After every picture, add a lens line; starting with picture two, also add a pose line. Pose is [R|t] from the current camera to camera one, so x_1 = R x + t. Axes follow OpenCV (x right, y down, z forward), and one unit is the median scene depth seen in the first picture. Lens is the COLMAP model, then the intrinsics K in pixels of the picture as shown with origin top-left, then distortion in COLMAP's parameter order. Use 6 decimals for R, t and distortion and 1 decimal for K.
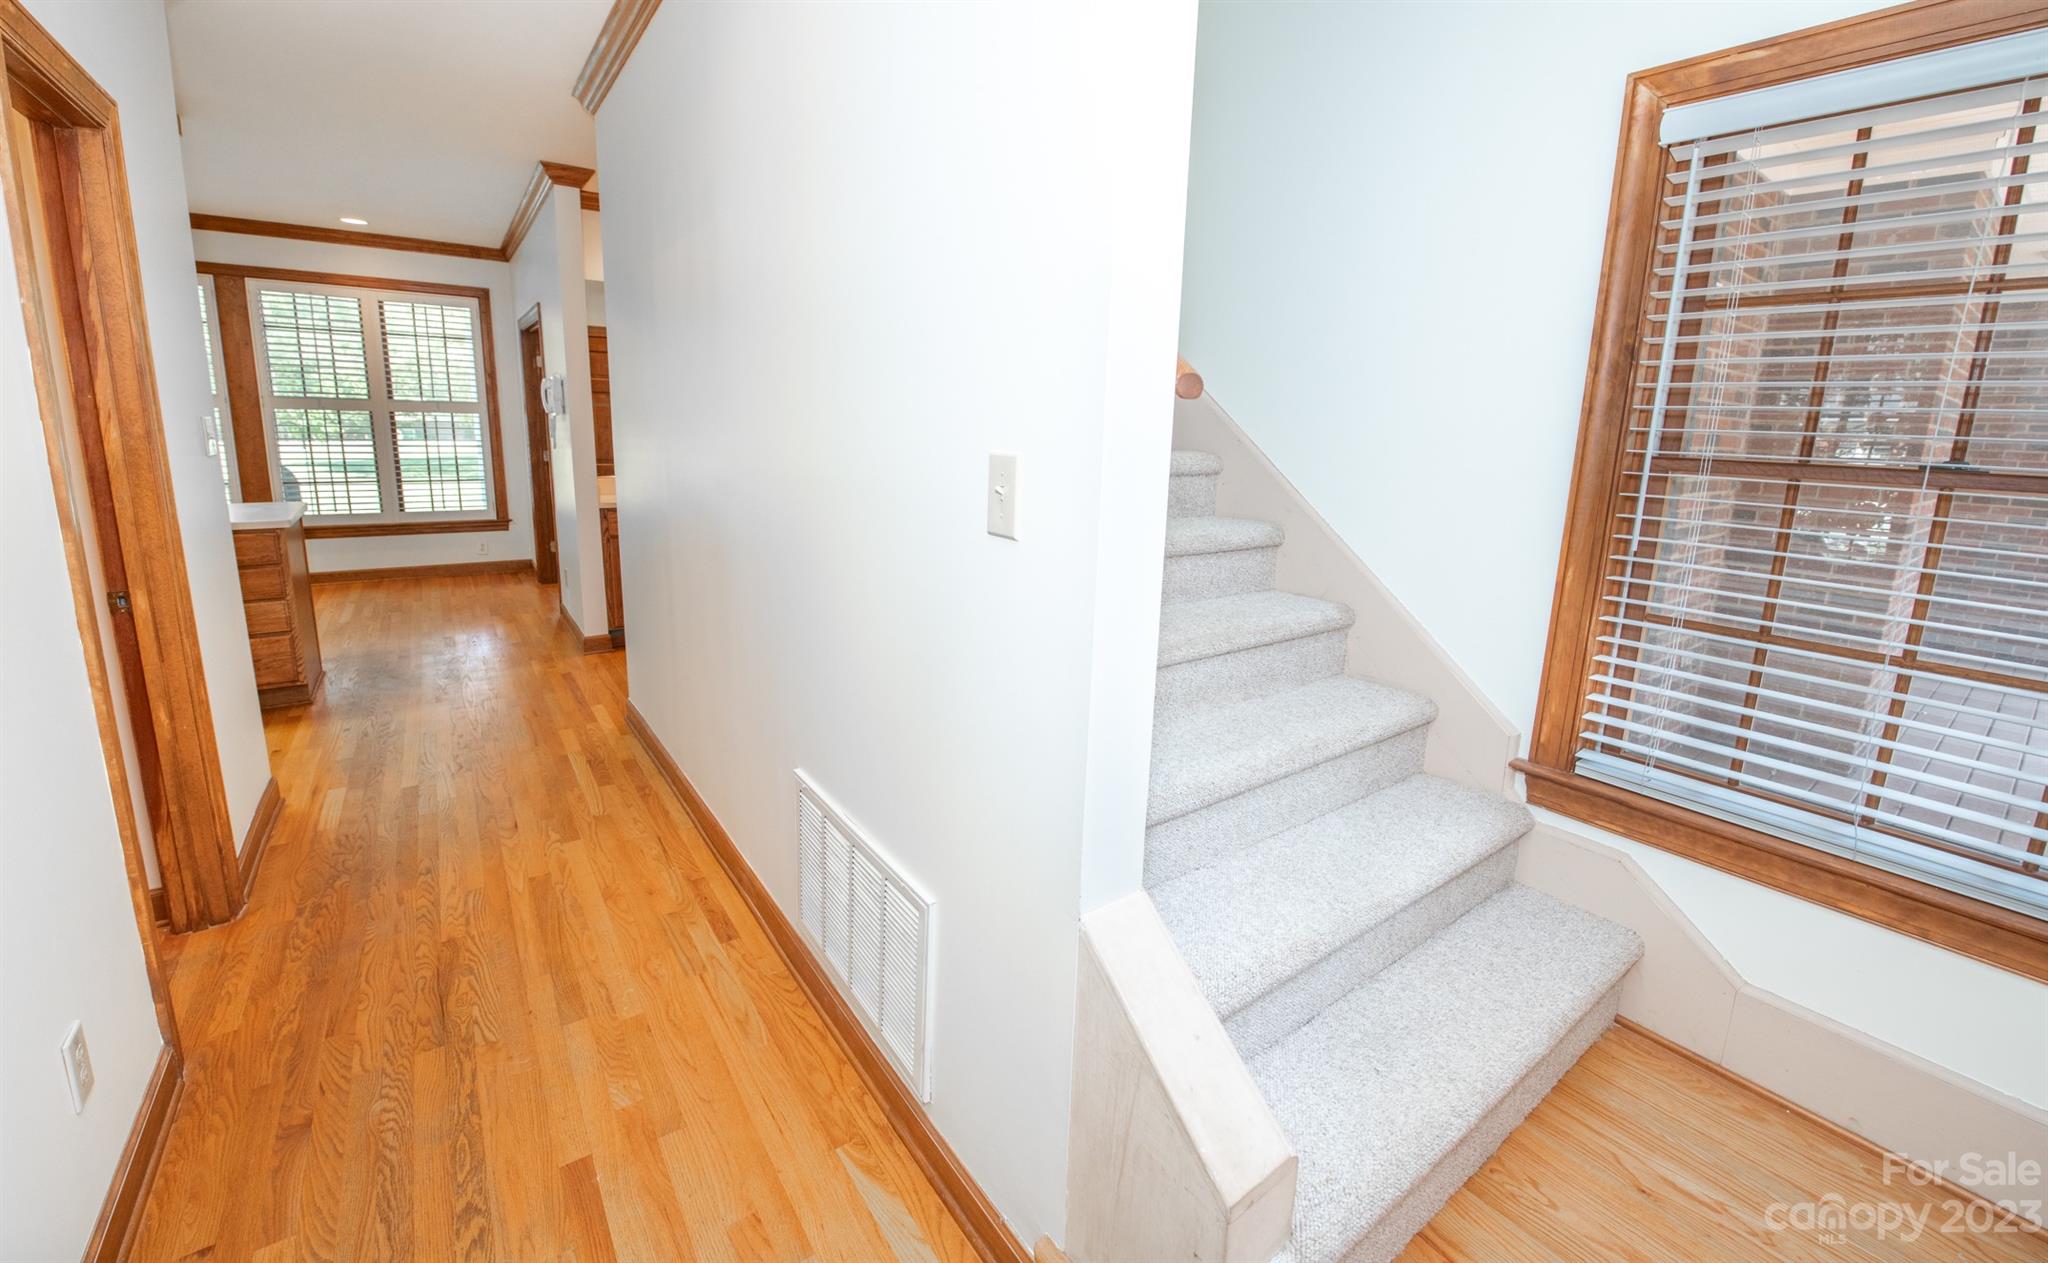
lens RADIAL K [[816.3, 0, 1020.3], [0, 816.3, 587.5], [0, 0, 1]] dist [-0.029060, 0.000071]
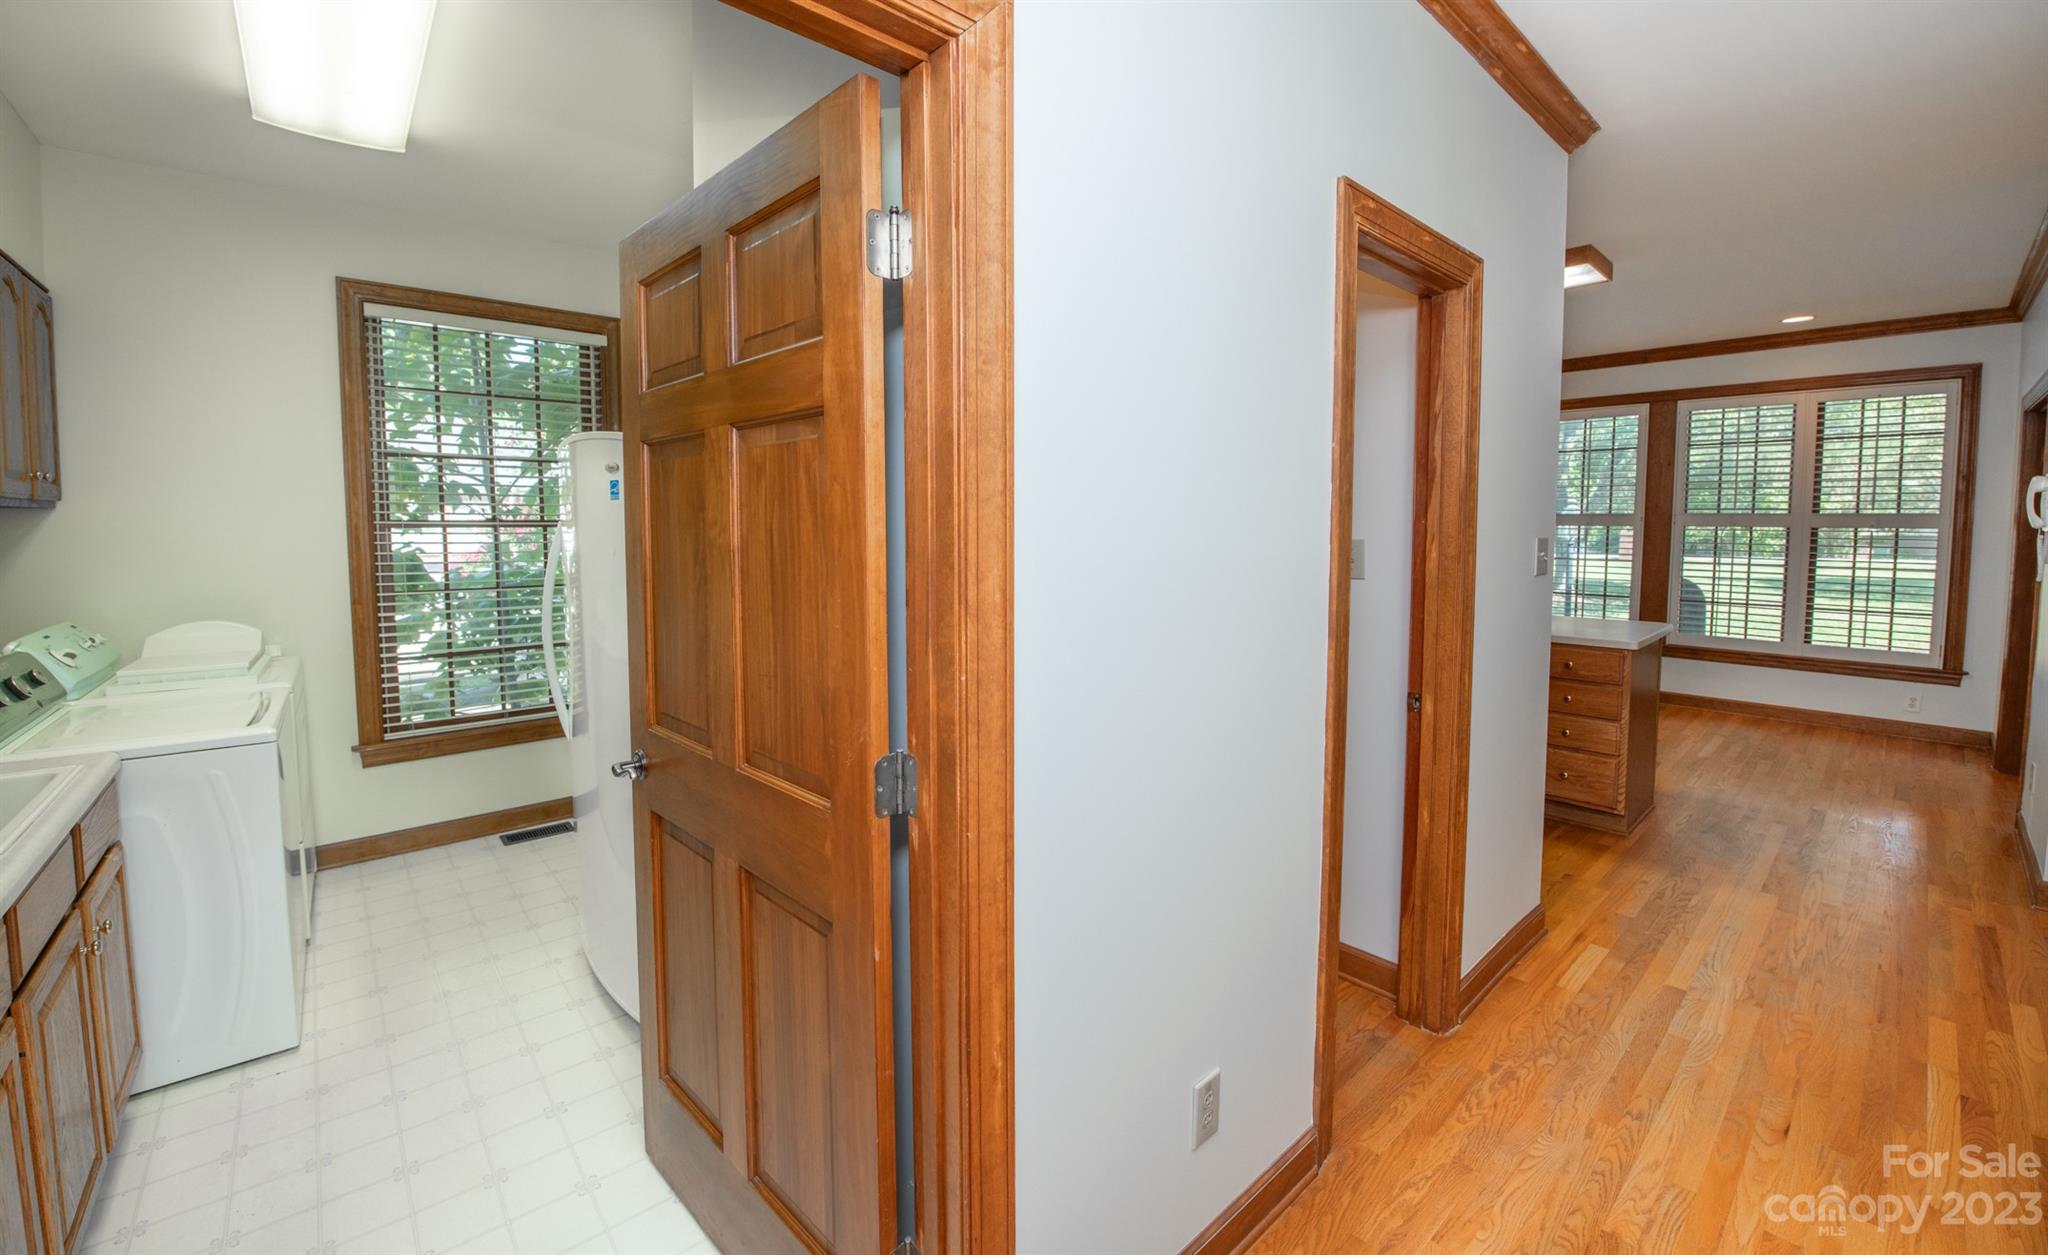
lens RADIAL K [[815.9, 0, 1022.2], [0, 815.9, 573.3], [0, 0, 1]] dist [-0.022894, -0.000270]
pose [[0.100218, 0.031097, -0.994479, -0.023886], [-0.188980, 0.981912, 0.011660, -0.025066], [0.976853, 0.186769, 0.104282, 0.108712]]
